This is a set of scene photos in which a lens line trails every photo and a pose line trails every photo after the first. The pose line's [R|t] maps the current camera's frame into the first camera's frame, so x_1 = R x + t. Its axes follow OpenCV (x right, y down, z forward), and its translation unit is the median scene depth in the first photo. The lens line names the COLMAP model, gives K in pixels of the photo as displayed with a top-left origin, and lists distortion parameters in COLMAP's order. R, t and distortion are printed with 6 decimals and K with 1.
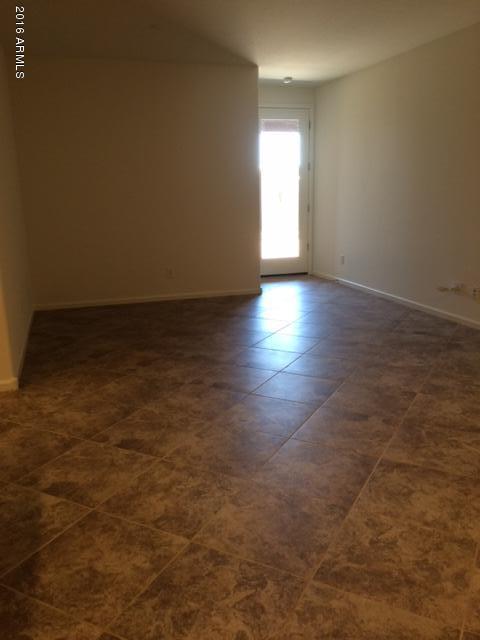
lens RADIAL K [[543.4, 0, 240.1], [0, 543.4, 320.5], [0, 0, 1]] dist [0.009964, -0.015145]
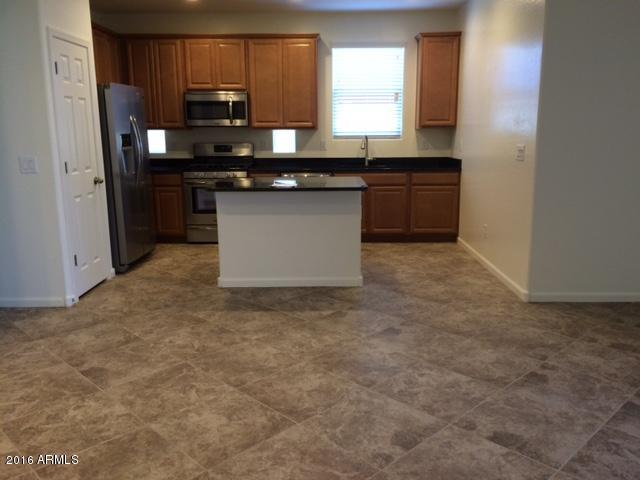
lens RADIAL K [[543.4, 0, 320.1], [0, 543.4, 239.8], [0, 0, 1]] dist [0.009964, -0.015145]
pose [[-0.287488, 0.215092, -0.933320, 1.262637], [-0.220565, 0.933399, 0.283050, -0.373424], [0.932042, 0.287231, -0.220899, 1.391083]]
